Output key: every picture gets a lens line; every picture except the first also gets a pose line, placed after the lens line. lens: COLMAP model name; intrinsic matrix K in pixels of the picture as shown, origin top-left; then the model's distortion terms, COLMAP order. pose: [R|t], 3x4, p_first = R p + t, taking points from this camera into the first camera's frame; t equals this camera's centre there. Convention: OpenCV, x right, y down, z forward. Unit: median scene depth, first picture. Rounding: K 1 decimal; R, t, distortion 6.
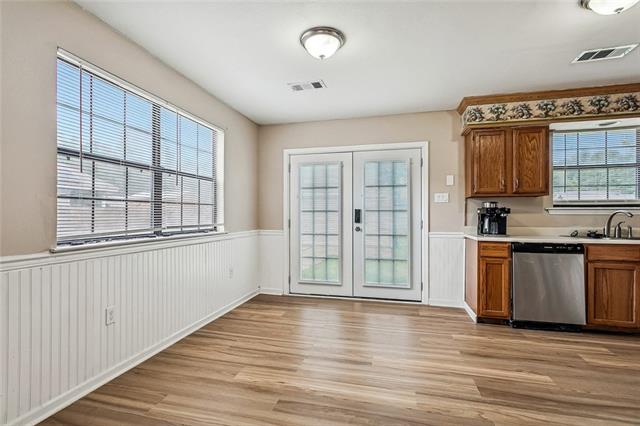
lens RADIAL K [[303.5, 0, 318.9], [0, 303.5, 213.3], [0, 0, 1]] dist [-0.000411, -0.000272]
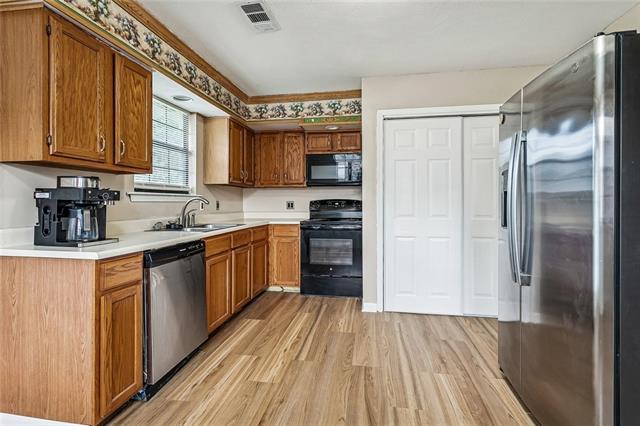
lens RADIAL K [[303.5, 0, 318.1], [0, 303.5, 200.4], [0, 0, 1]] dist [-0.000411, -0.000272]
pose [[-0.067515, 0.002825, 0.997714, 0.046209], [-0.001505, 0.999995, -0.002933, 0.002376], [-0.997717, -0.001700, -0.067510, 0.681775]]
